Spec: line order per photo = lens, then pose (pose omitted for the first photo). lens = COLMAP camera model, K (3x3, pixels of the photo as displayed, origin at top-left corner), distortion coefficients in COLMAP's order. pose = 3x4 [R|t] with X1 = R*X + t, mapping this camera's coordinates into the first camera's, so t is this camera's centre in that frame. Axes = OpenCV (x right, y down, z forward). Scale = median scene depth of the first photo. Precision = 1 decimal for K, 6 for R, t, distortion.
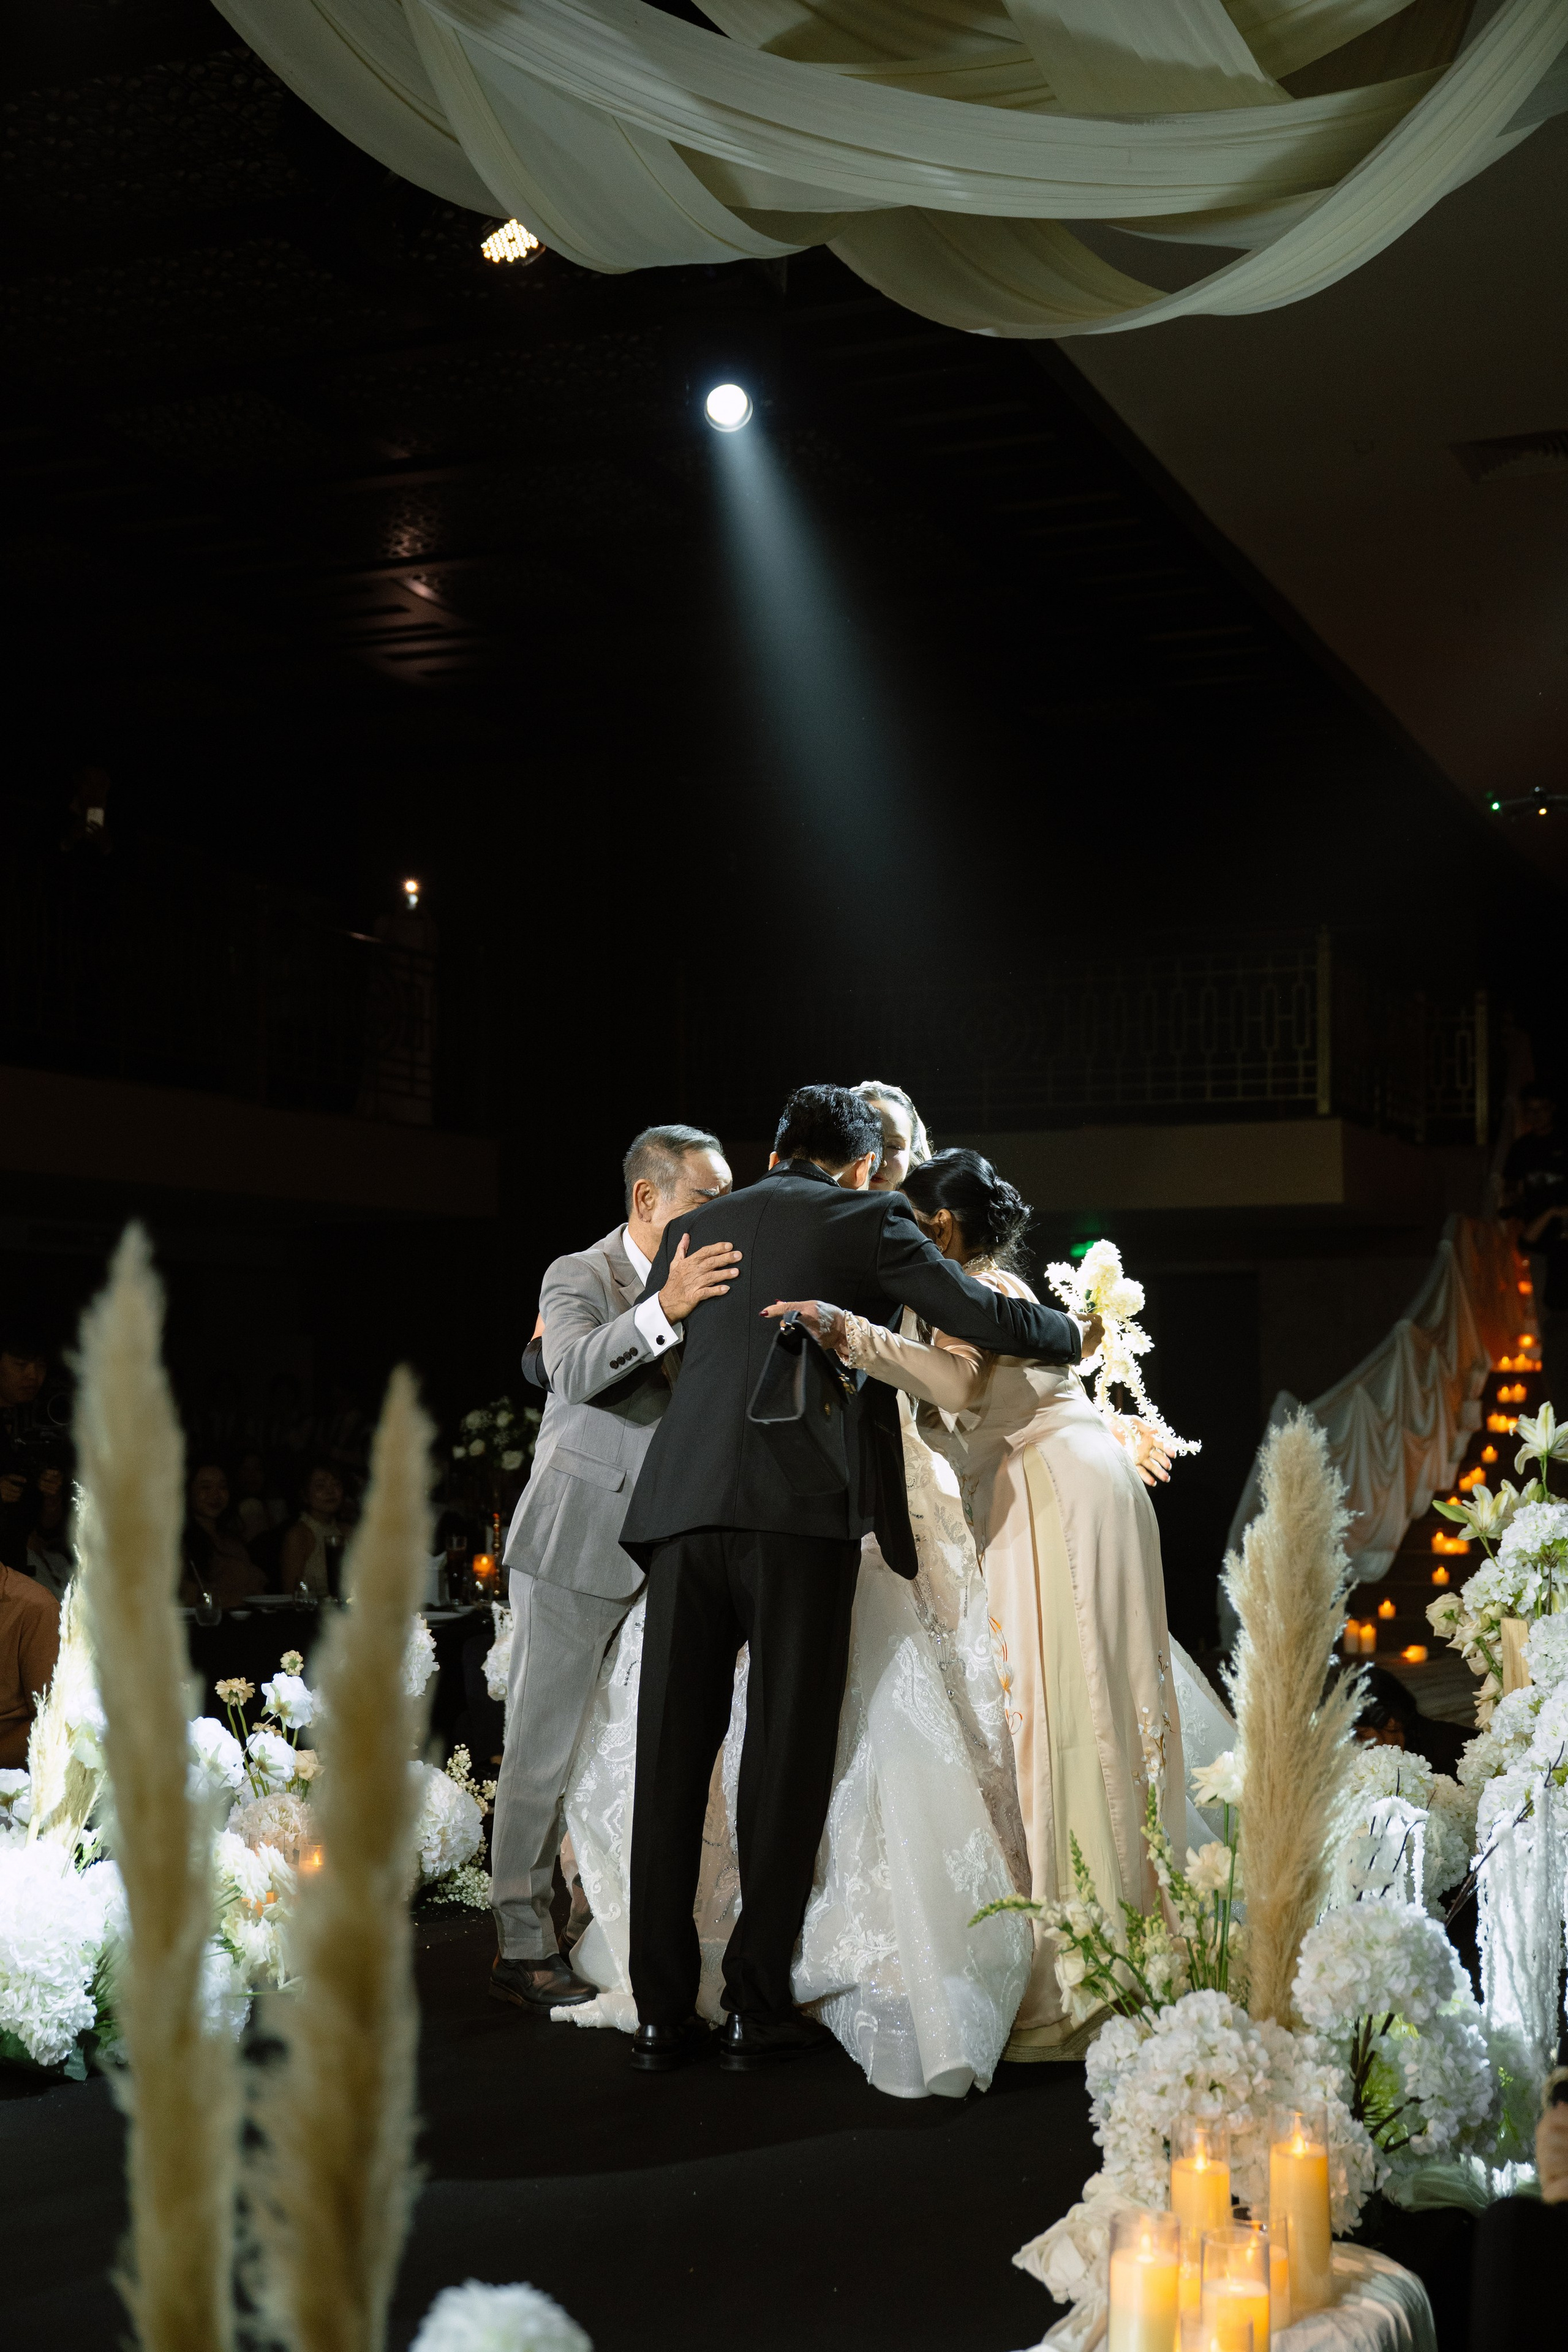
lens RADIAL K [[2792.3, 0, 846.3], [0, 2792.3, 1187.5], [0, 0, 1]] dist [0.009609, 0.000000]
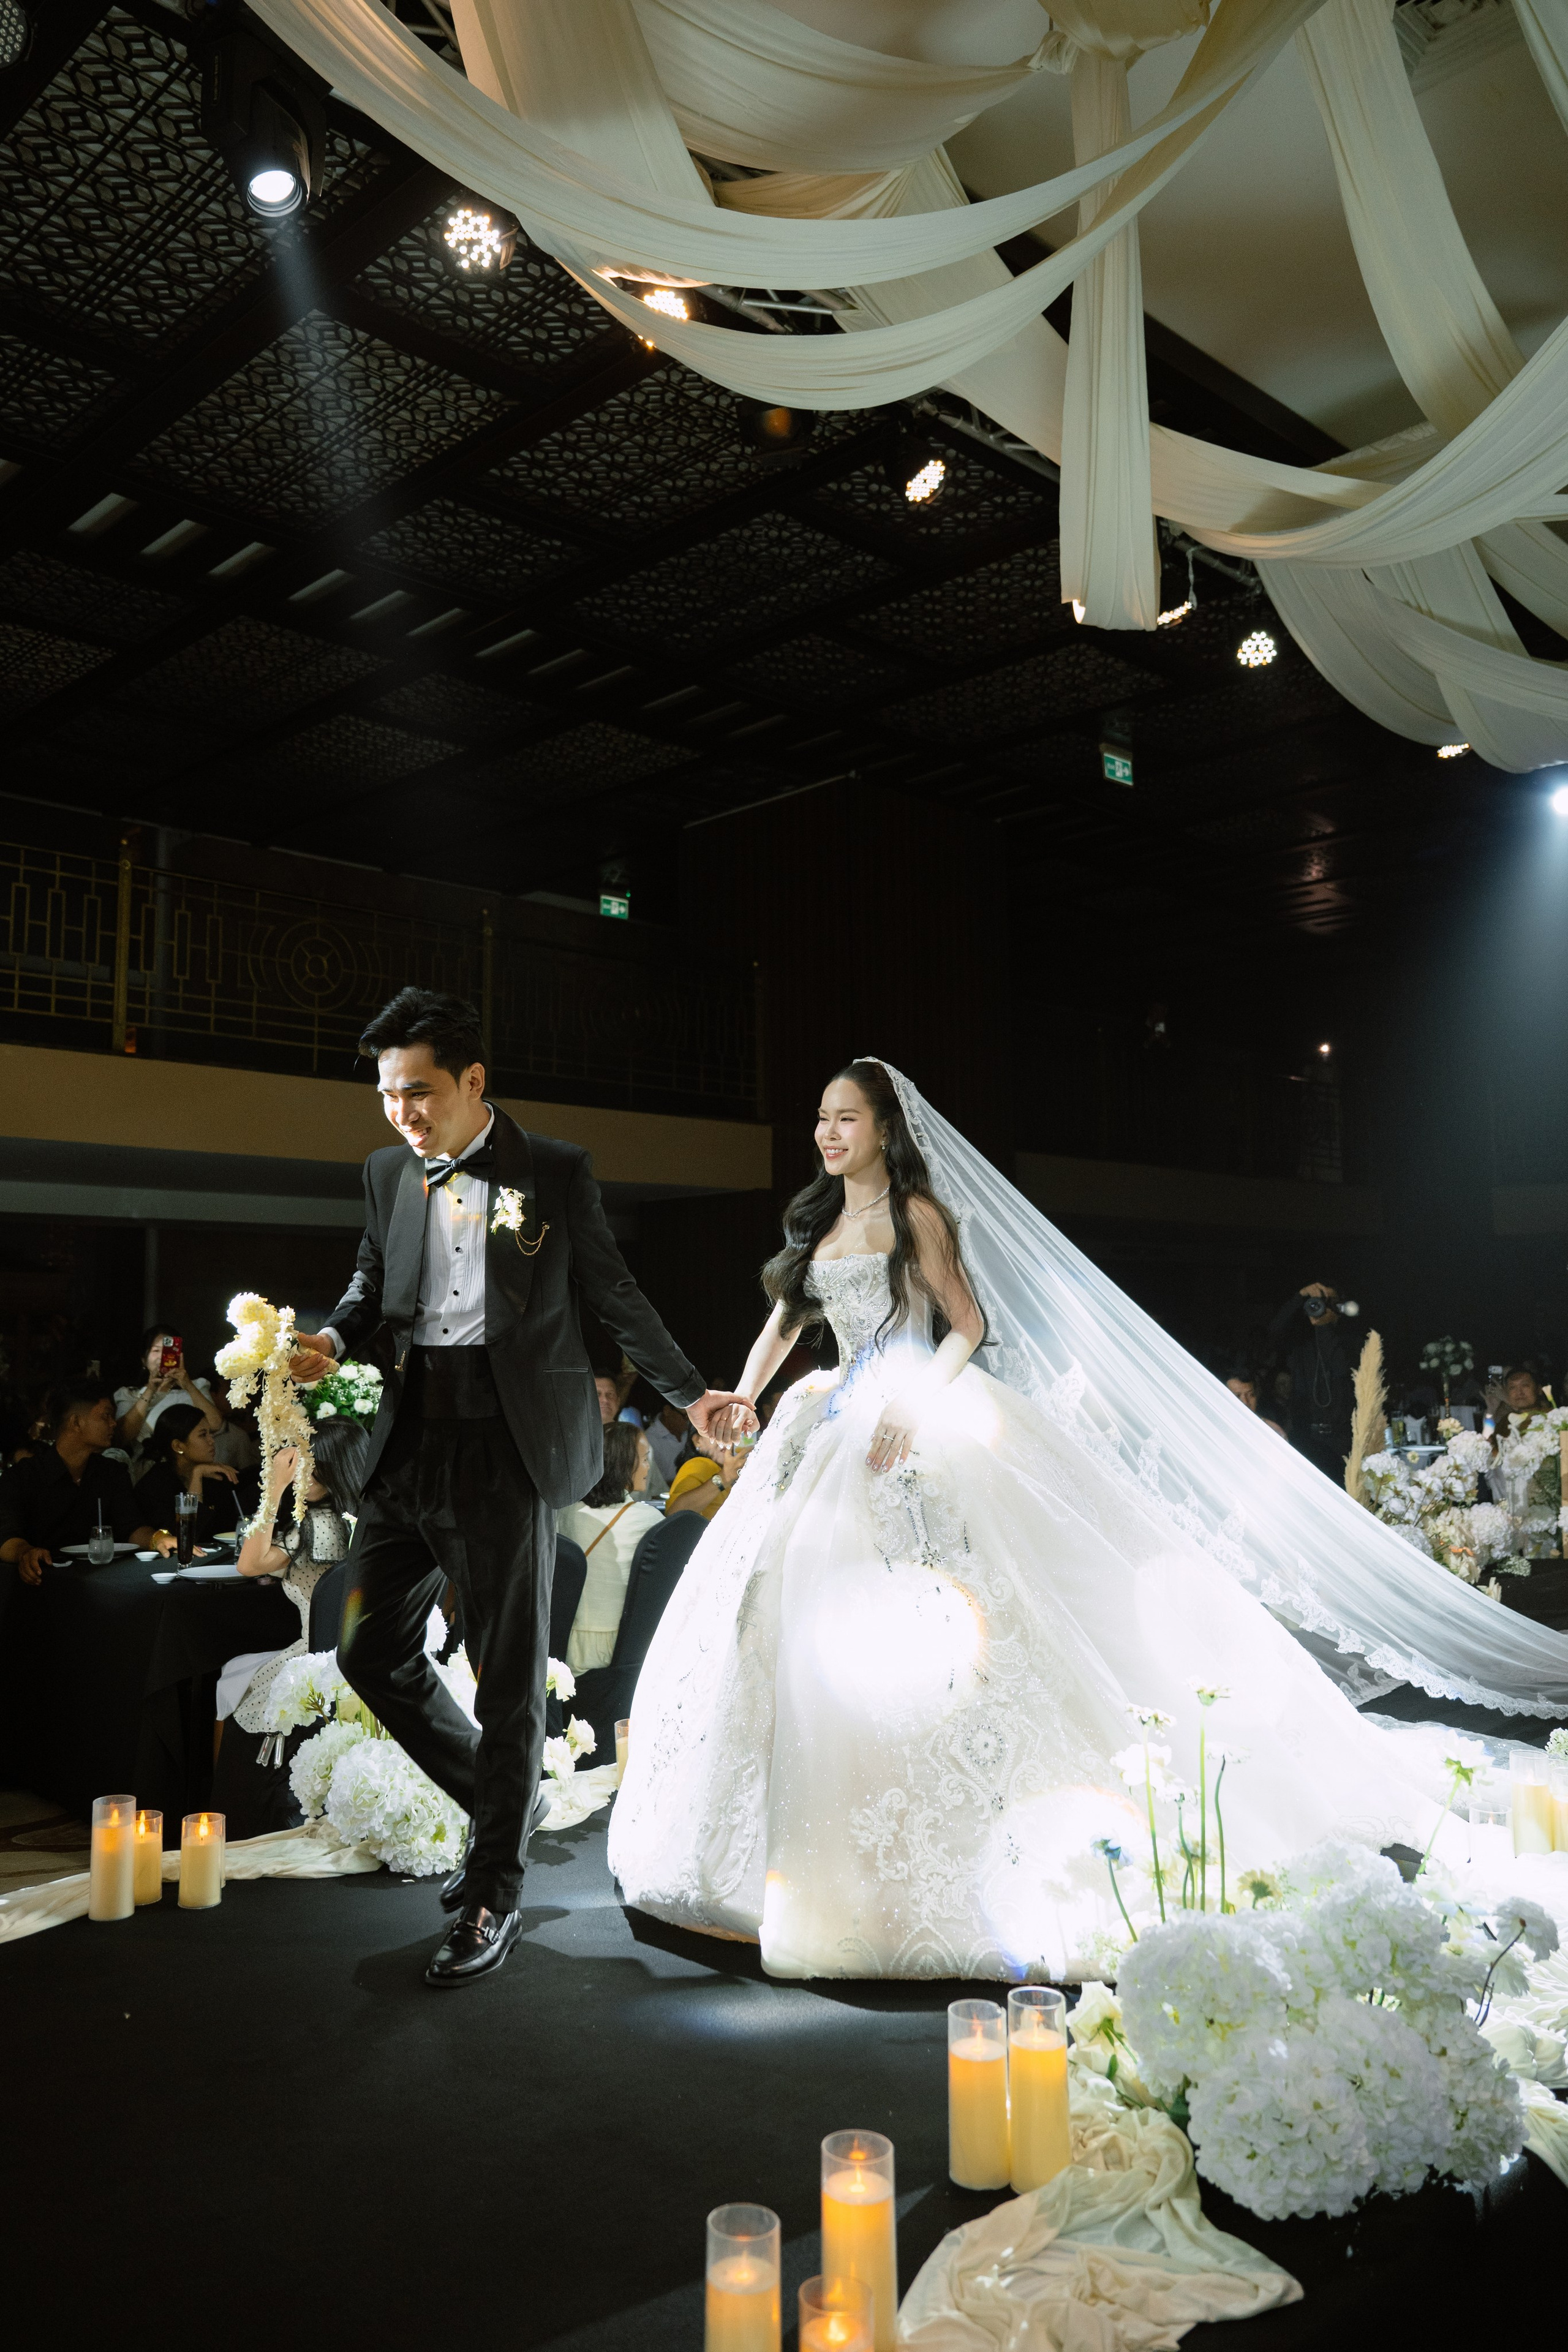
lens RADIAL K [[1717.4, 0, 763.1], [0, 1717.4, 1198.7], [0, 0, 1]] dist [0.001434, 0.001408]
pose [[0.907173, -0.044091, -0.418441, -0.103353], [0.039972, 0.999027, -0.018610, -0.025949], [0.418855, 0.000156, 0.908053, -0.450452]]
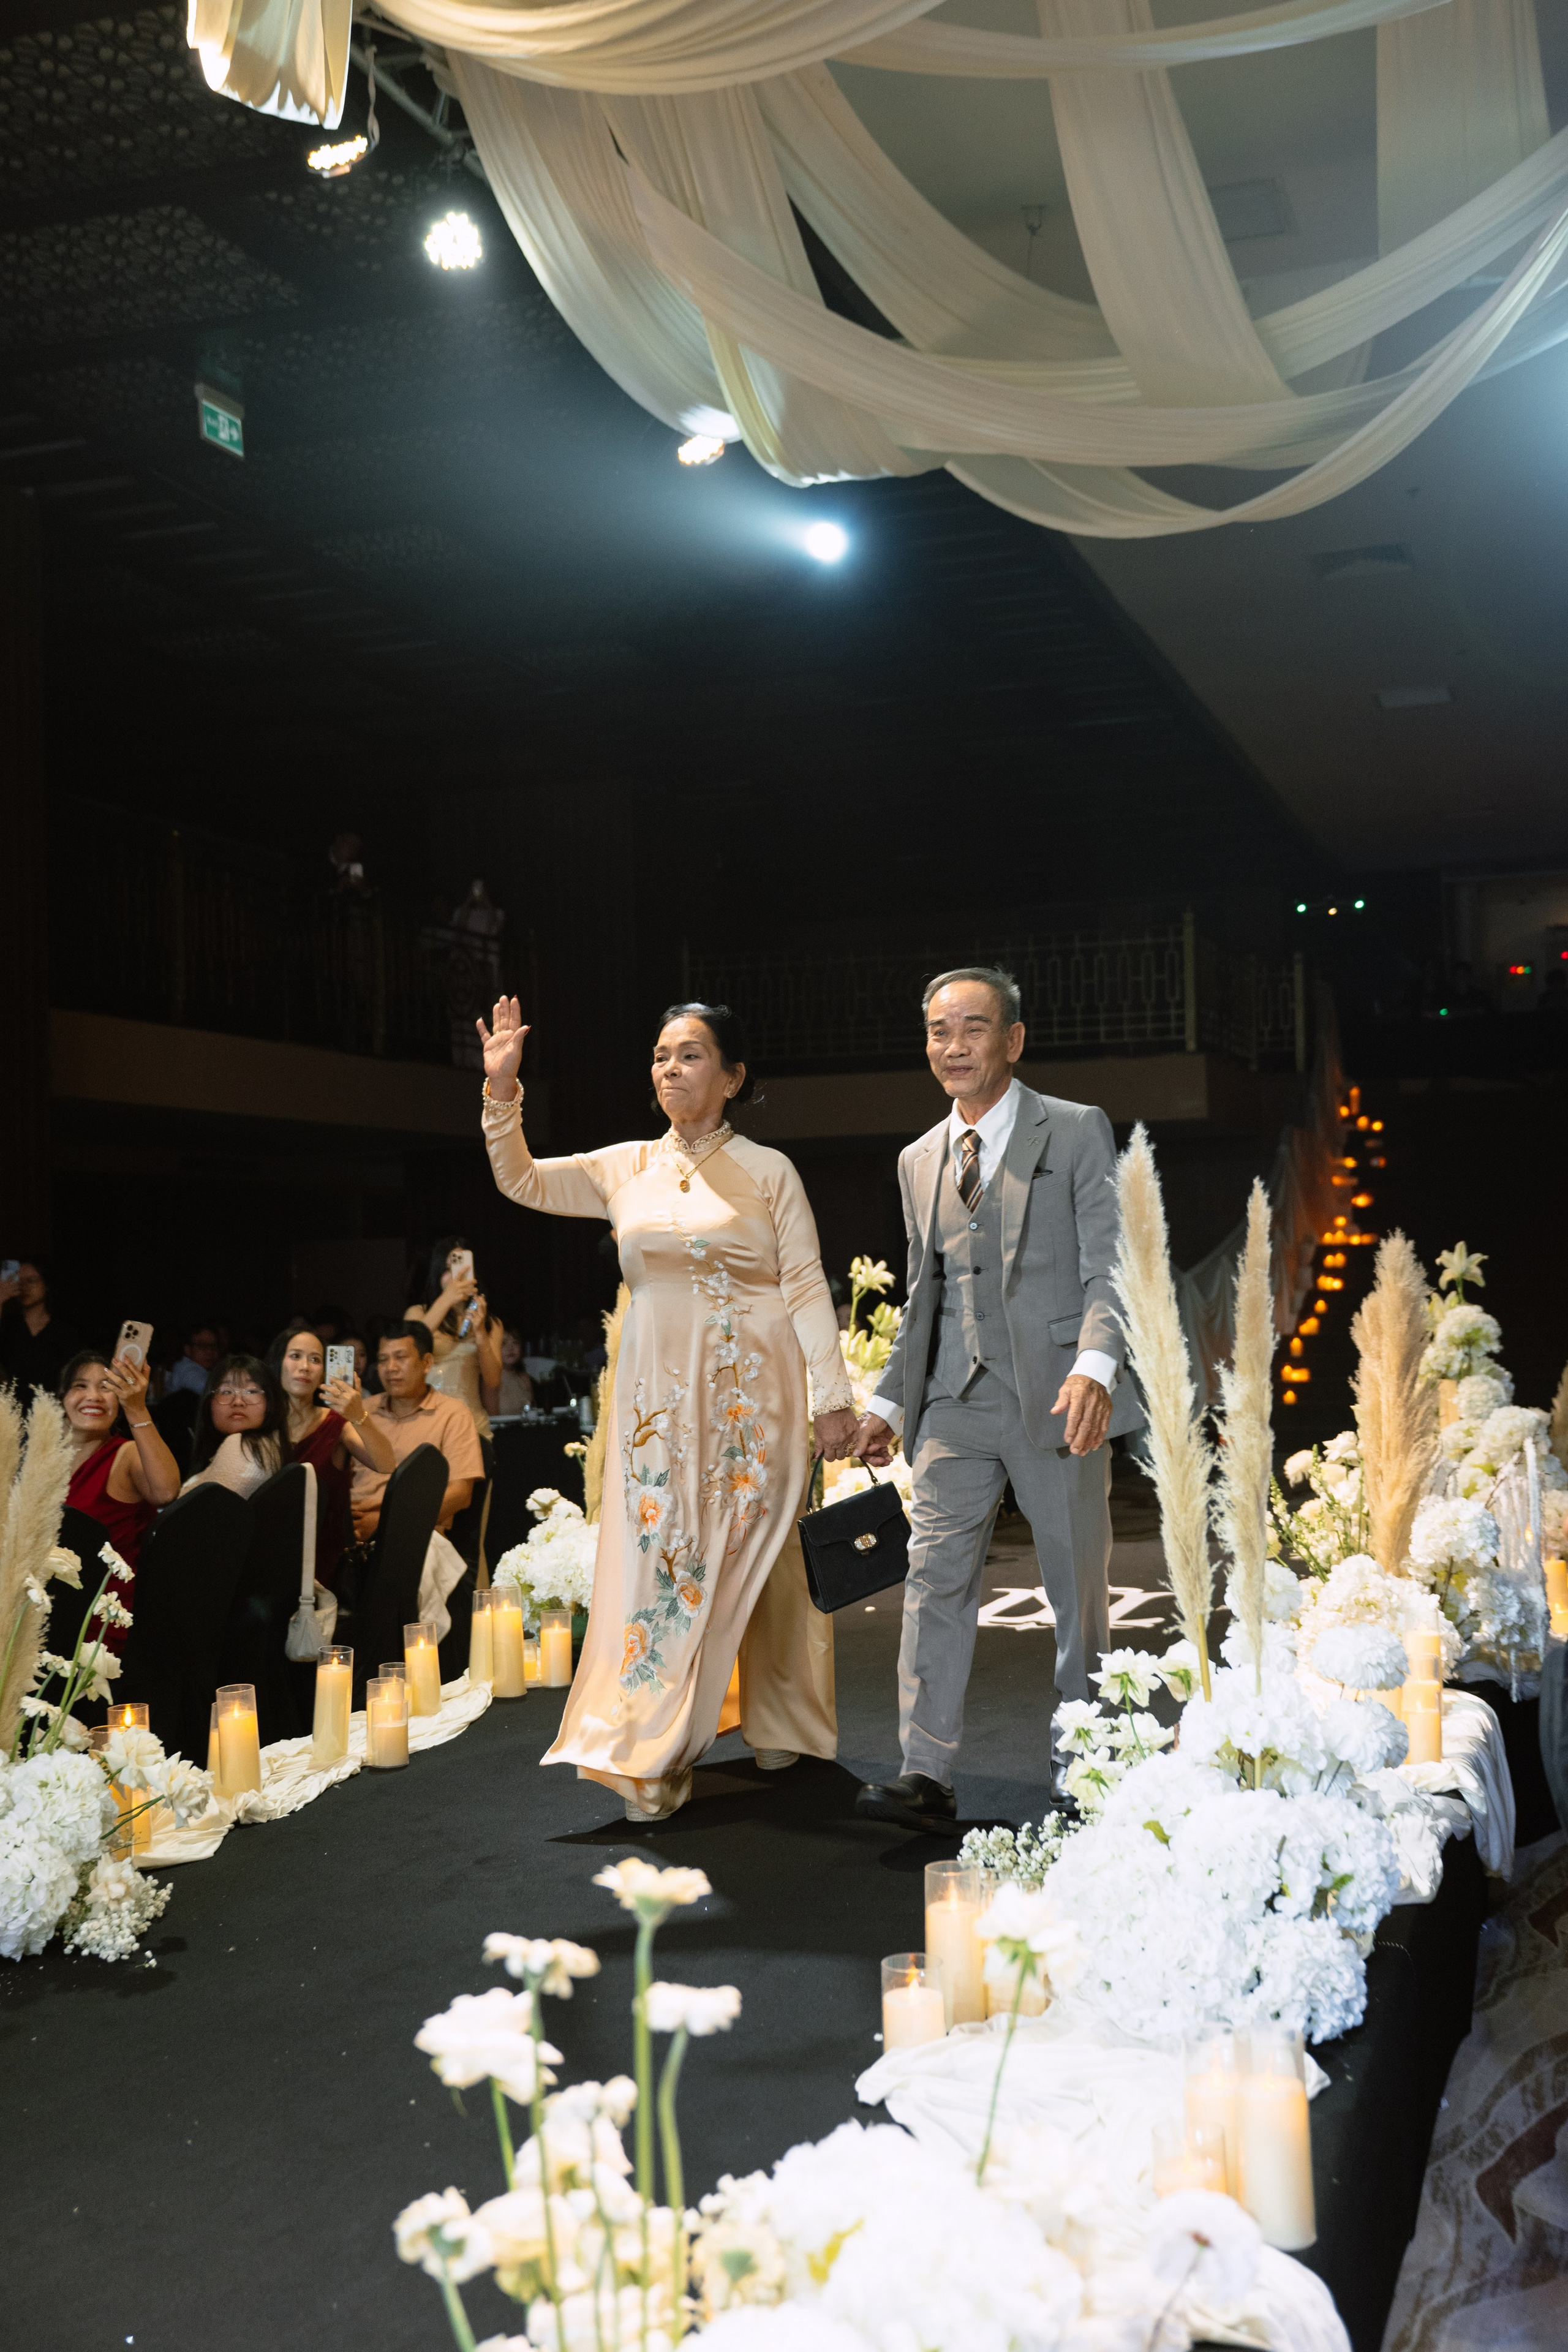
lens RADIAL K [[2332.2, 0, 844.7], [0, 2332.2, 1162.4], [0, 0, 1]] dist [-0.007457, 0.000000]
pose [[0.998403, -0.020405, 0.052673, -0.173614], [0.019314, 0.999590, 0.021133, -0.000133], [-0.053083, -0.020082, 0.998388, -0.293420]]
